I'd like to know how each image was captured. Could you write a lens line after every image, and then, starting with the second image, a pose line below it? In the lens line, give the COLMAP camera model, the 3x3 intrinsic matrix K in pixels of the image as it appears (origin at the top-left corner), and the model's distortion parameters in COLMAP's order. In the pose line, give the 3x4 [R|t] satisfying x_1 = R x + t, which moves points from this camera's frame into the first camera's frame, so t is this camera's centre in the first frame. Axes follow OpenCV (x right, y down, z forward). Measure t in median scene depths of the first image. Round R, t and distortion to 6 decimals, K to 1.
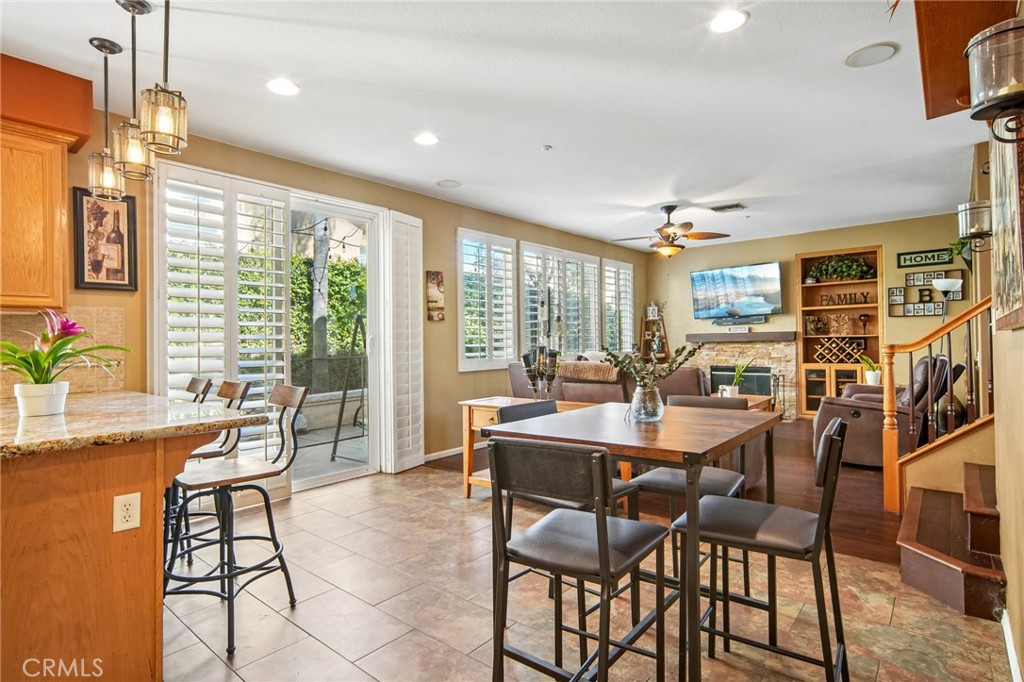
lens RADIAL K [[525.8, 0, 504.2], [0, 525.8, 338.1], [0, 0, 1]] dist [-0.003286, 0.003938]
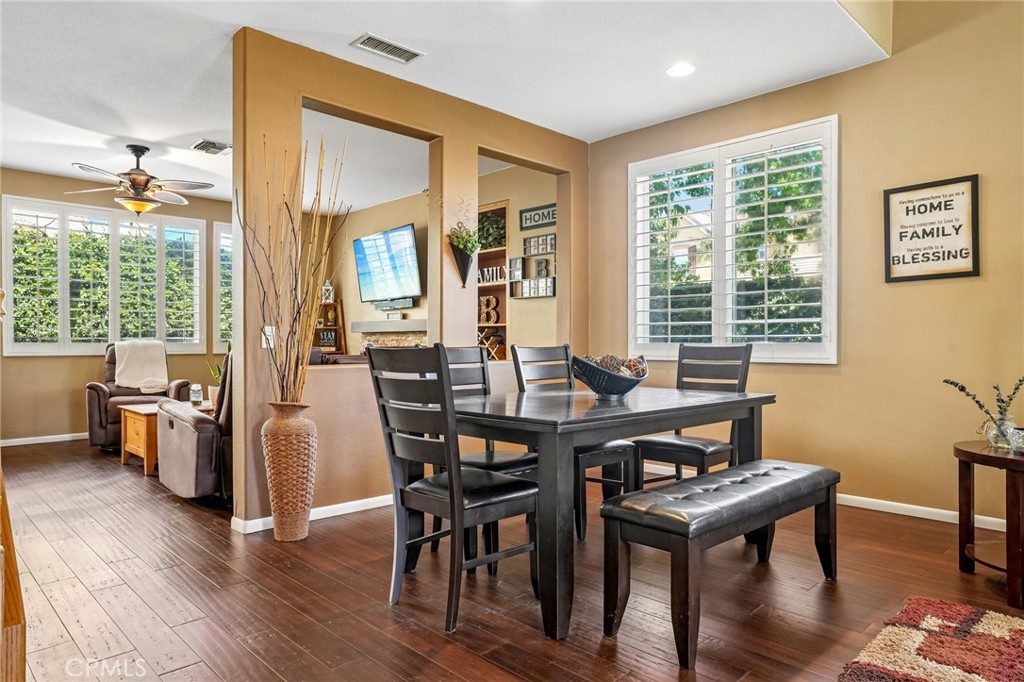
lens RADIAL K [[648.6, 0, 516.8], [0, 648.6, 344.8], [0, 0, 1]] dist [0.006165, 0.004077]
pose [[0.995345, 0.013031, -0.095492, 0.764024], [-0.011017, 0.999706, 0.021589, 0.002797], [0.095745, -0.020436, 0.995196, 0.108081]]
